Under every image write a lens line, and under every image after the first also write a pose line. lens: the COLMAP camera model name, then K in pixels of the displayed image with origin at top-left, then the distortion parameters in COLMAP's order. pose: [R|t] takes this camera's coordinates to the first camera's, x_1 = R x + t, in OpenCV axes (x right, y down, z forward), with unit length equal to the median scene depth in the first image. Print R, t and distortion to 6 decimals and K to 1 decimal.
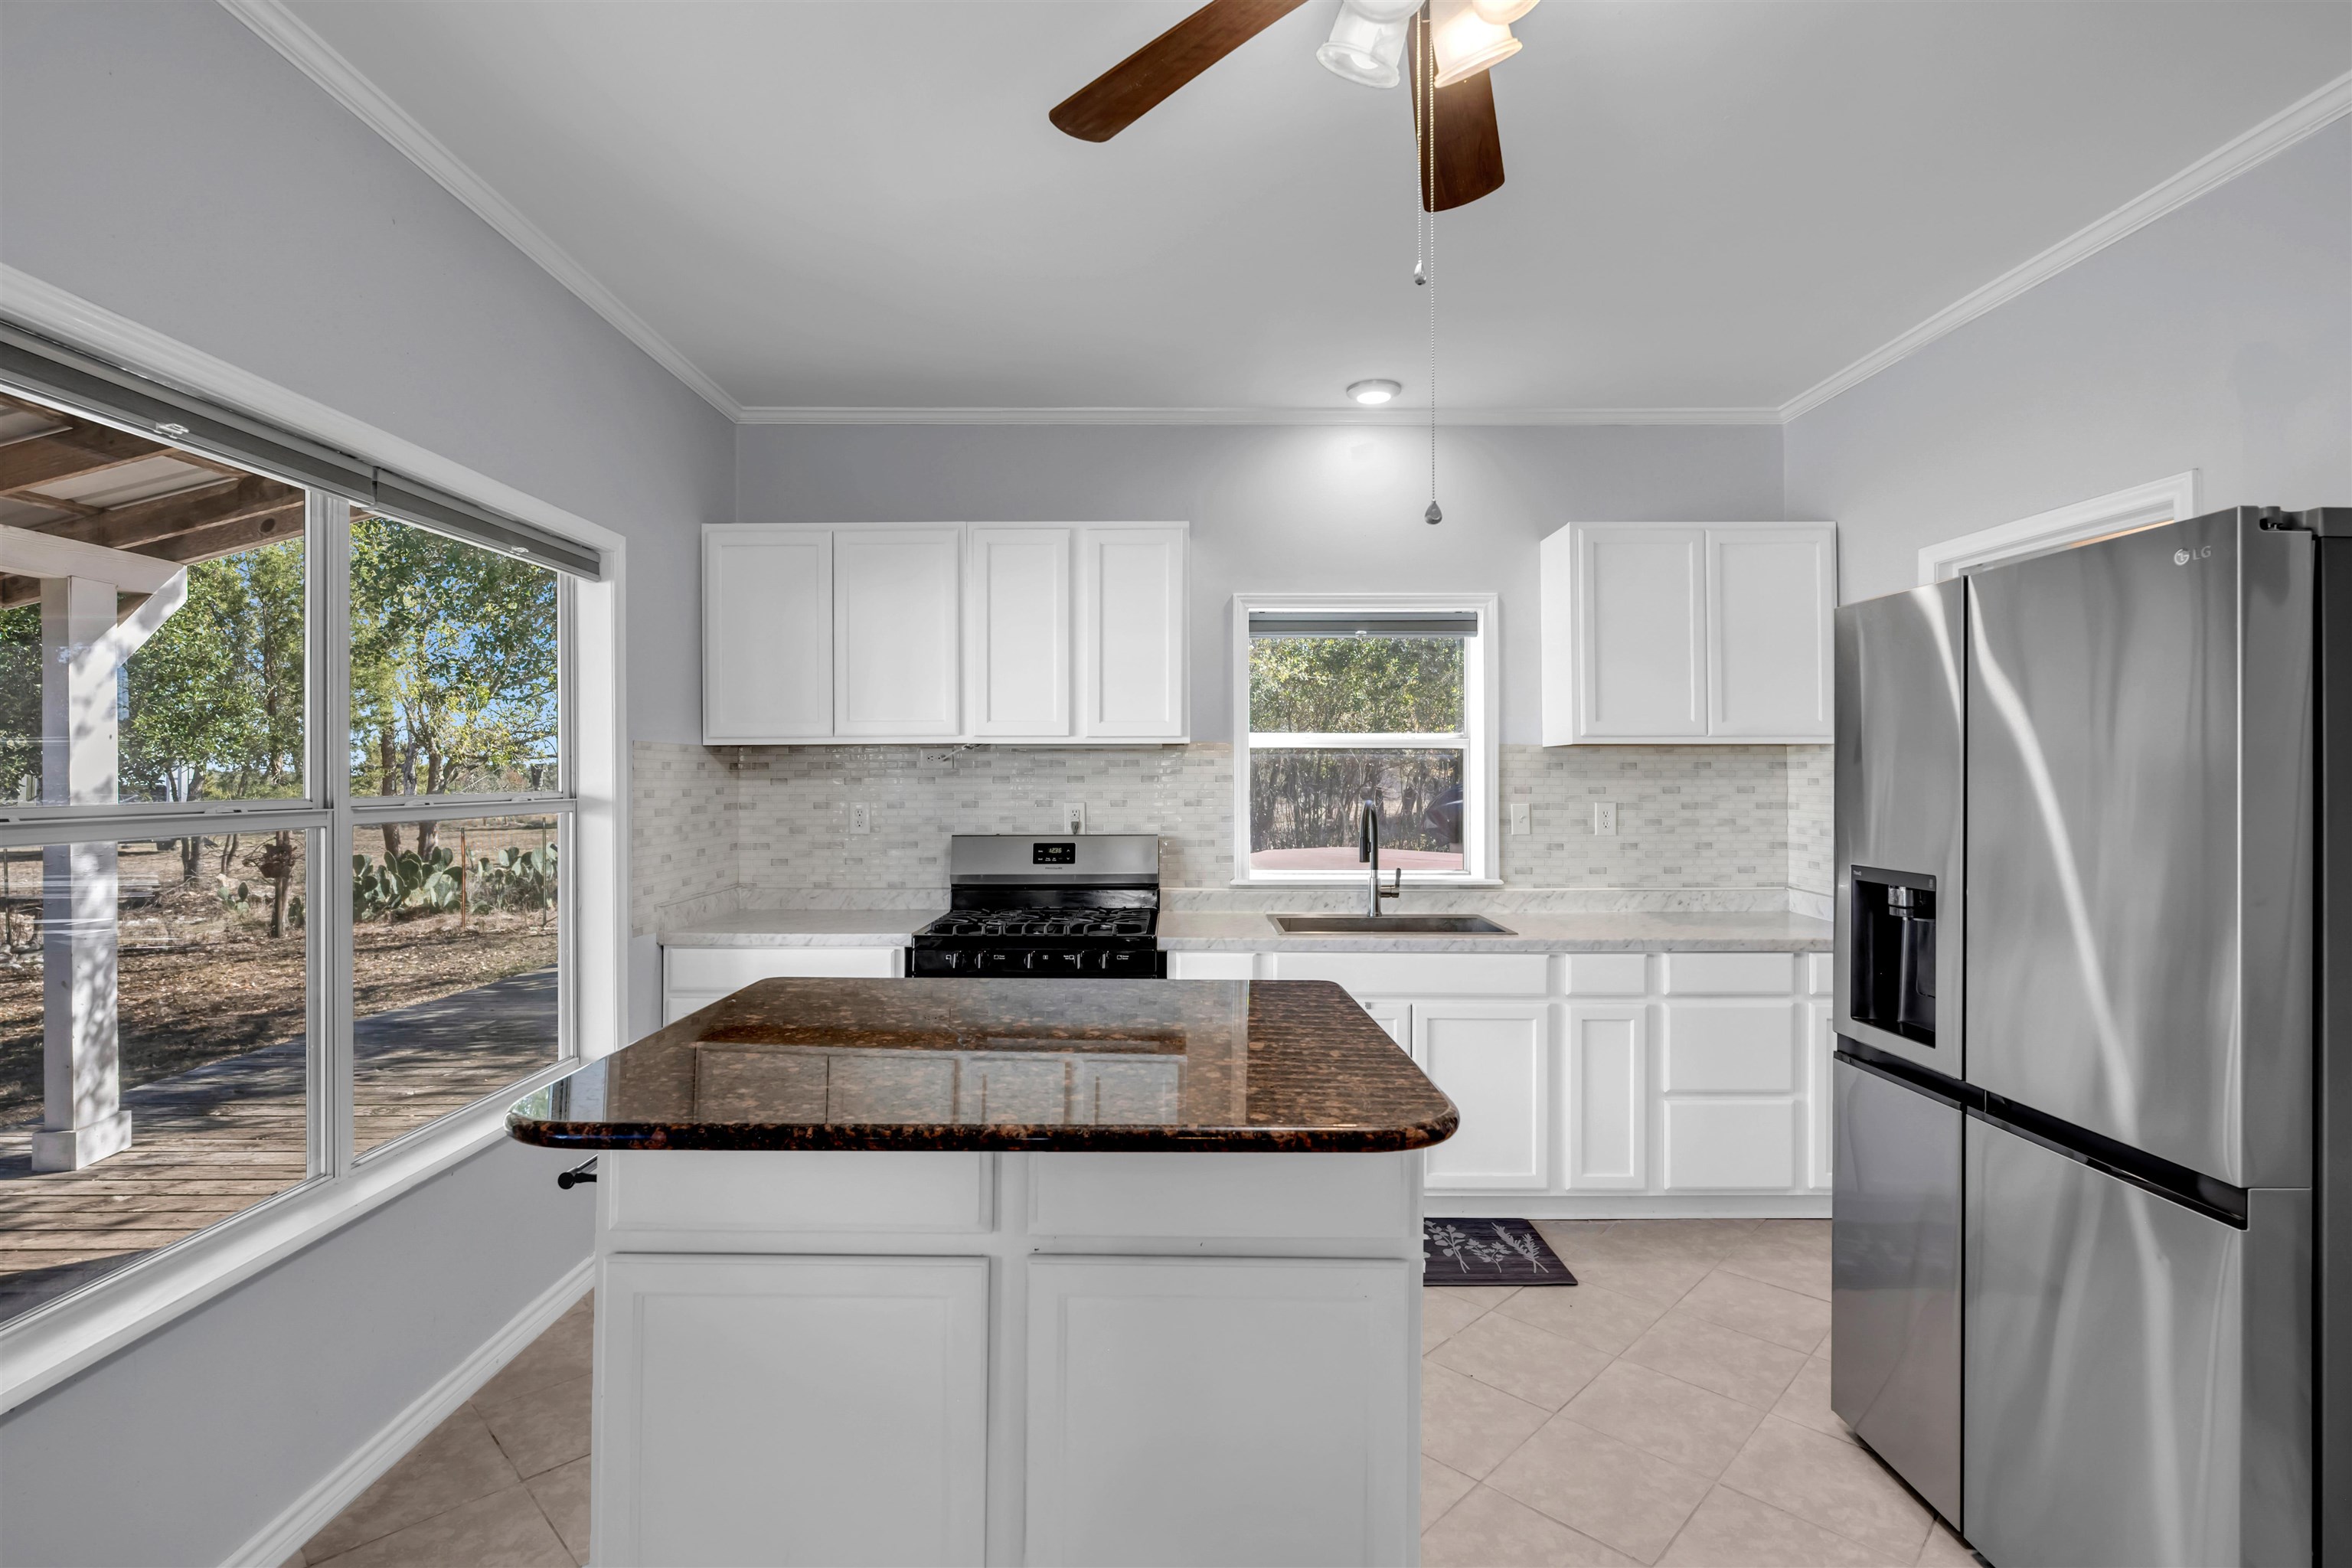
lens RADIAL K [[1098.4, 0, 1174.8], [0, 1098.4, 766.3], [0, 0, 1]] dist [0.000140, 0.000083]
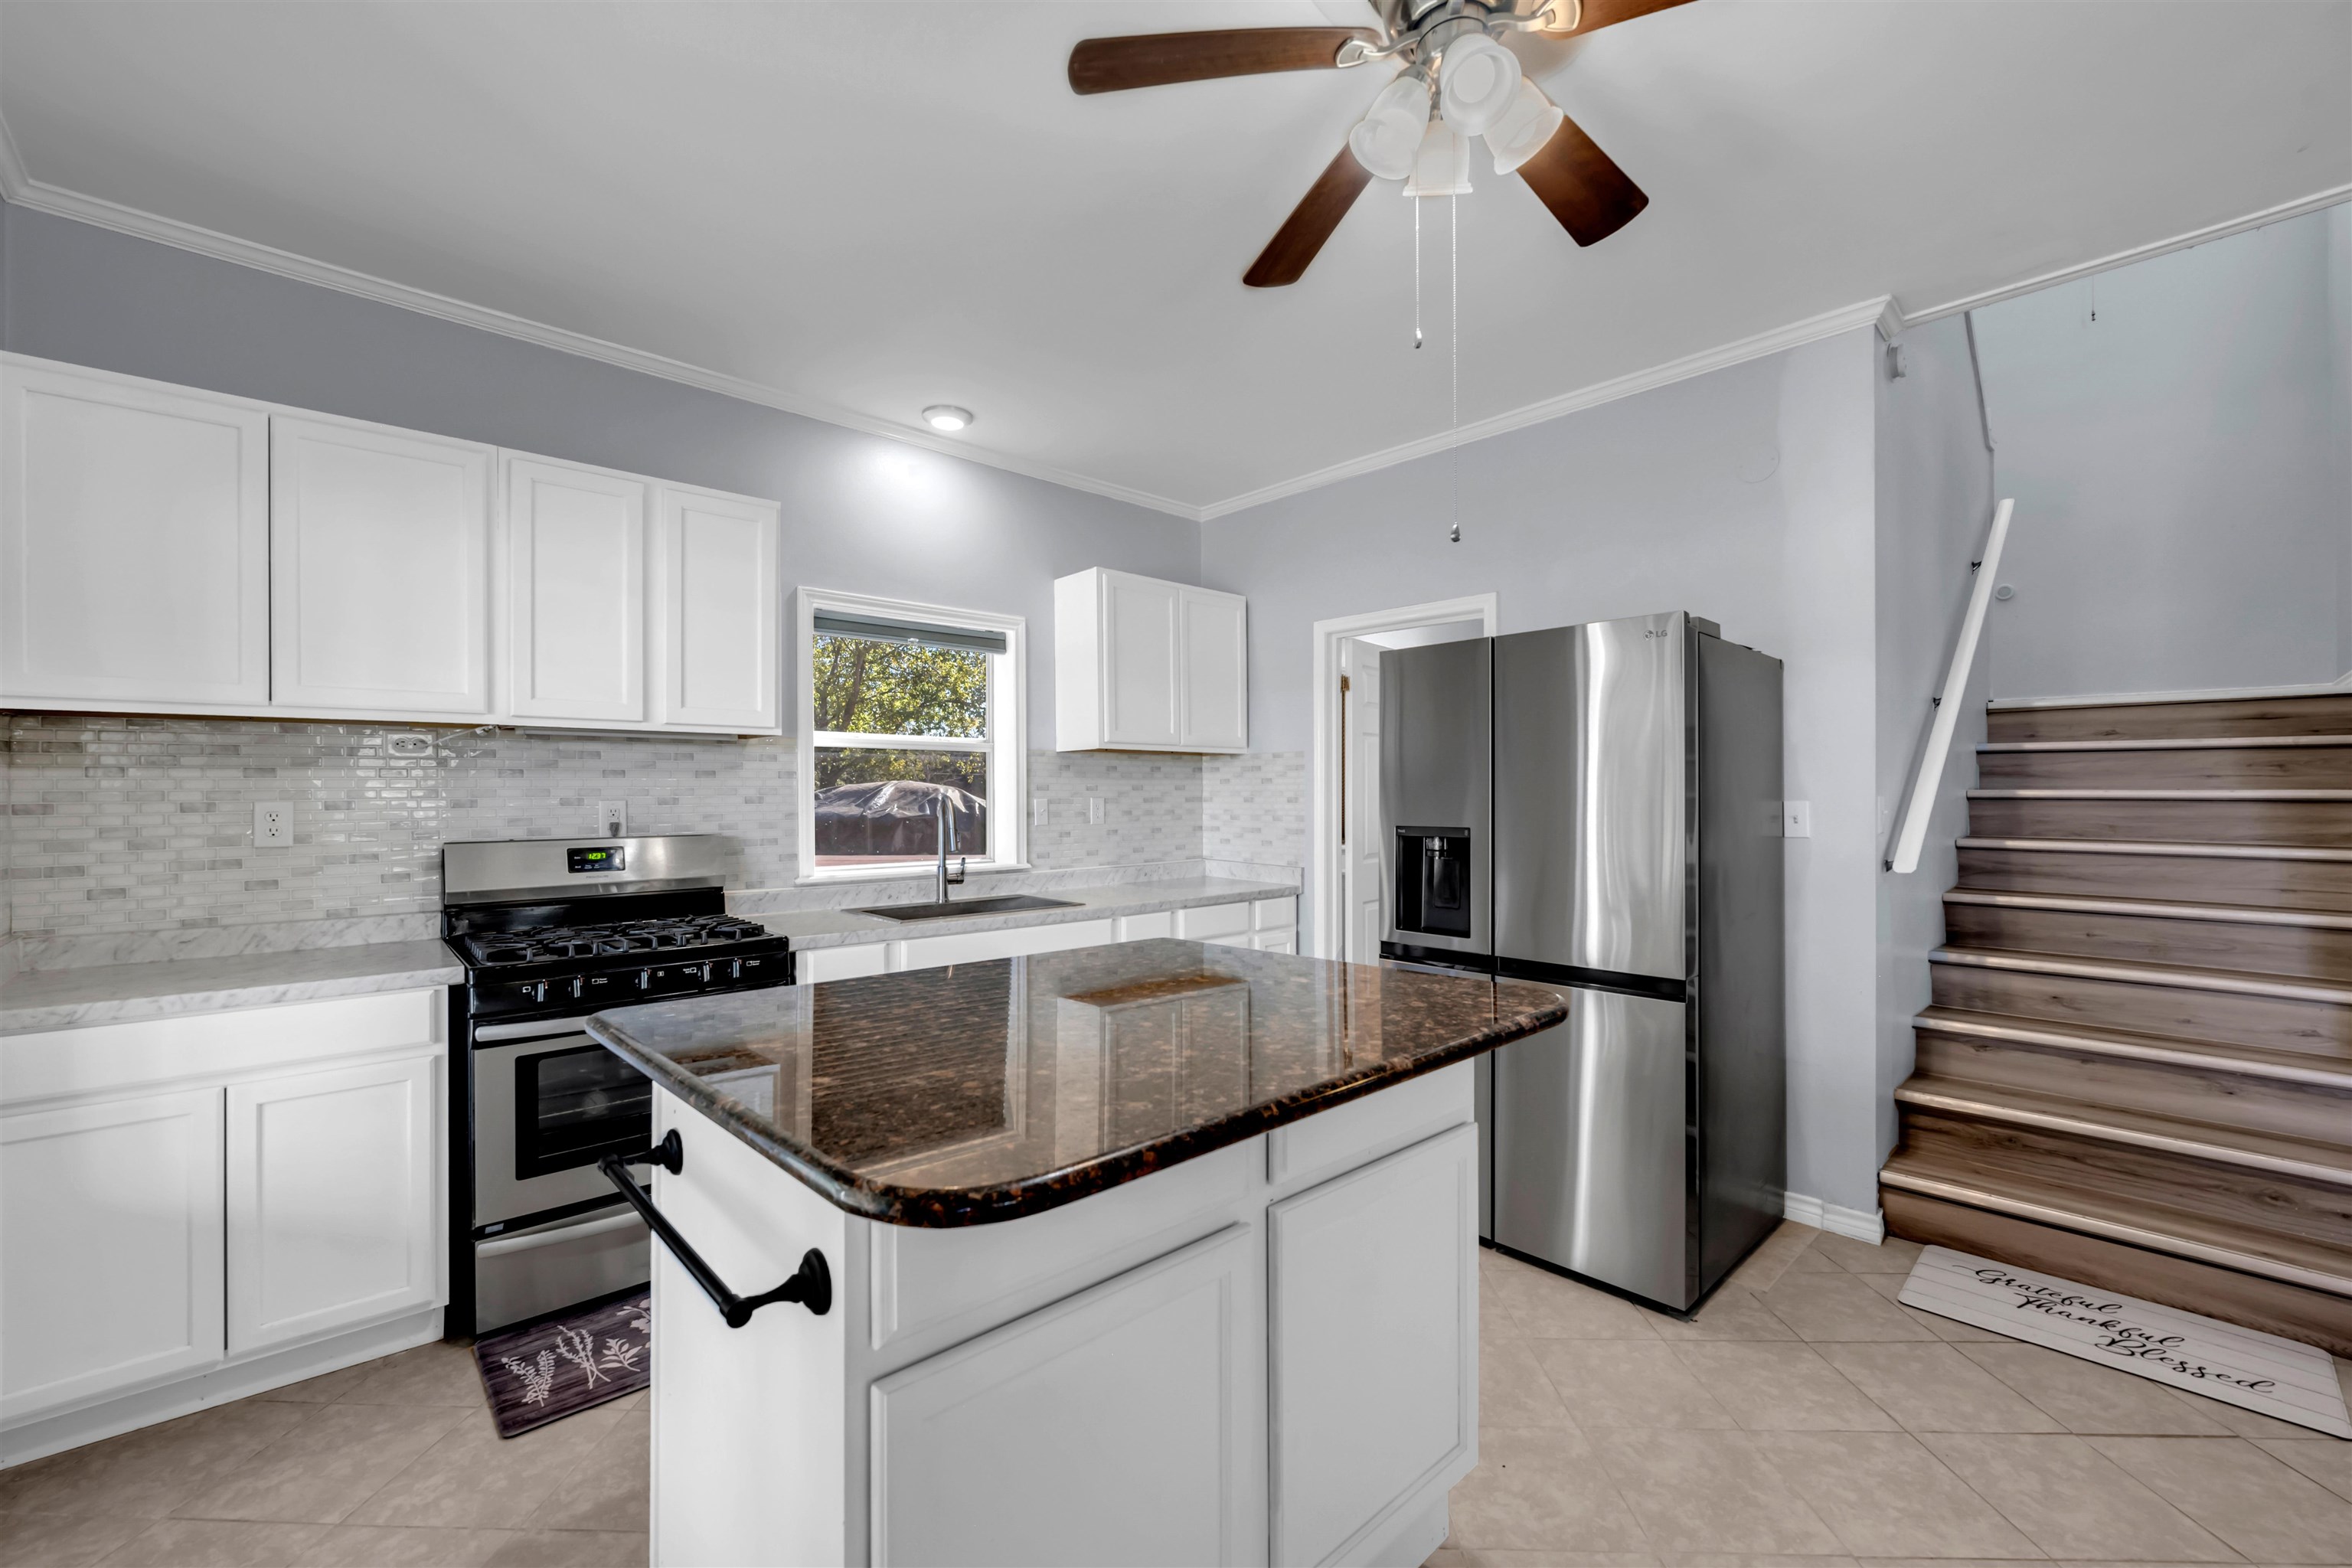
lens RADIAL K [[950.6, 0, 1167.2], [0, 950.6, 787.3], [0, 0, 1]] dist [-0.001079, -0.000245]
pose [[0.740712, 0.002687, 0.671817, -0.274948], [-0.001169, 0.999996, -0.002711, 0.024365], [-0.671821, 0.001222, 0.740712, 0.152373]]
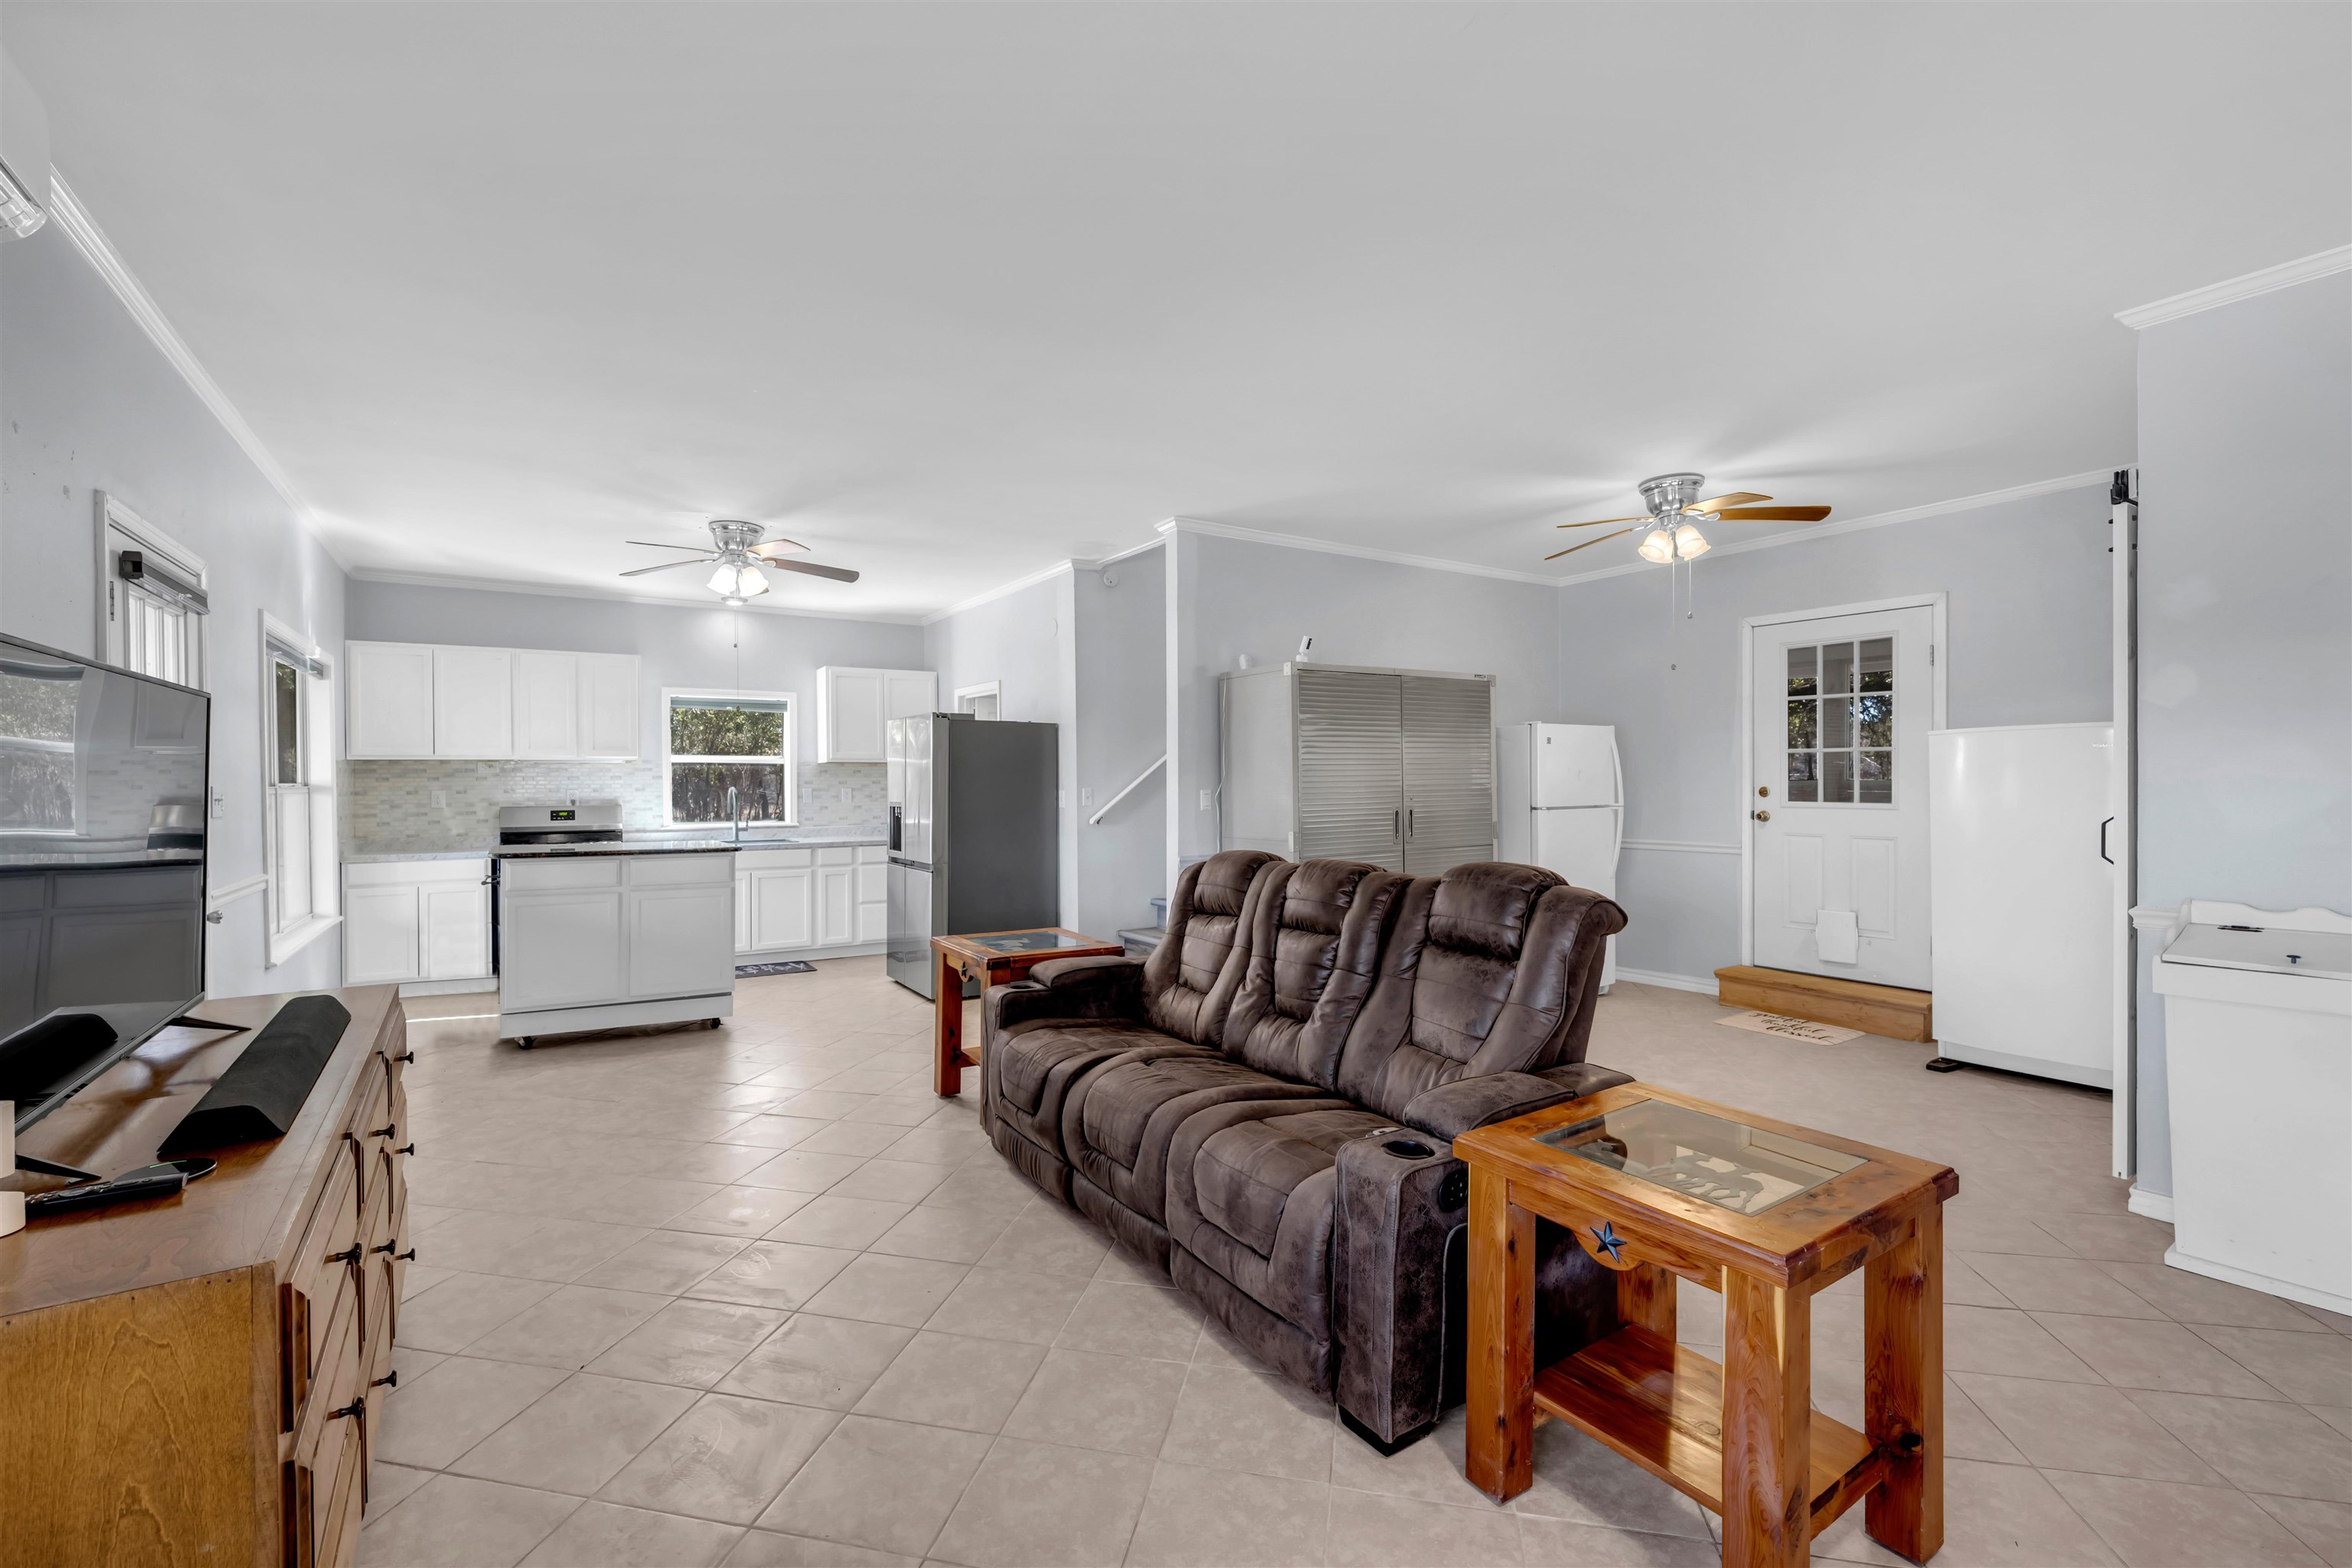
lens RADIAL K [[1012.3, 0, 1176.0], [0, 1012.3, 784.0], [0, 0, 1]] dist [0.002360, 0.000106]
pose [[0.845251, -0.005418, 0.534342, -0.149564], [0.000657, 0.999958, 0.009100, 0.006583], [-0.534369, -0.007341, 0.845219, -1.131387]]
